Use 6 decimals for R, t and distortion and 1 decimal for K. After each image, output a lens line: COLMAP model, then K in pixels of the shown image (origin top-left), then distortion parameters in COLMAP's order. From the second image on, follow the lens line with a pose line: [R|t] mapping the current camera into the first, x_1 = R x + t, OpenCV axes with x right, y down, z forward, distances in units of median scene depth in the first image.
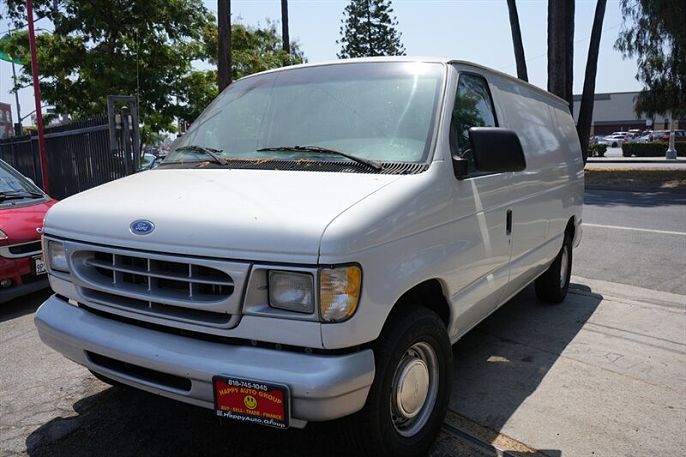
lens RADIAL K [[520.6, 0, 340.8], [0, 520.6, 216.1], [0, 0, 1]] dist [0.010315, -0.000598]
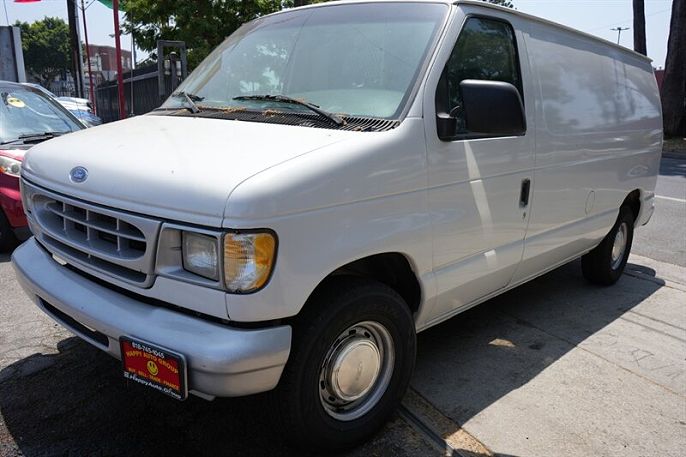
lens RADIAL K [[520.6, 0, 340.8], [0, 520.6, 216.1], [0, 0, 1]] dist [0.010315, -0.000598]
pose [[0.985237, 0.071511, -0.155543, 0.218654], [-0.058089, 0.994319, 0.089194, -0.013964], [0.161037, -0.078842, 0.983794, 0.116024]]
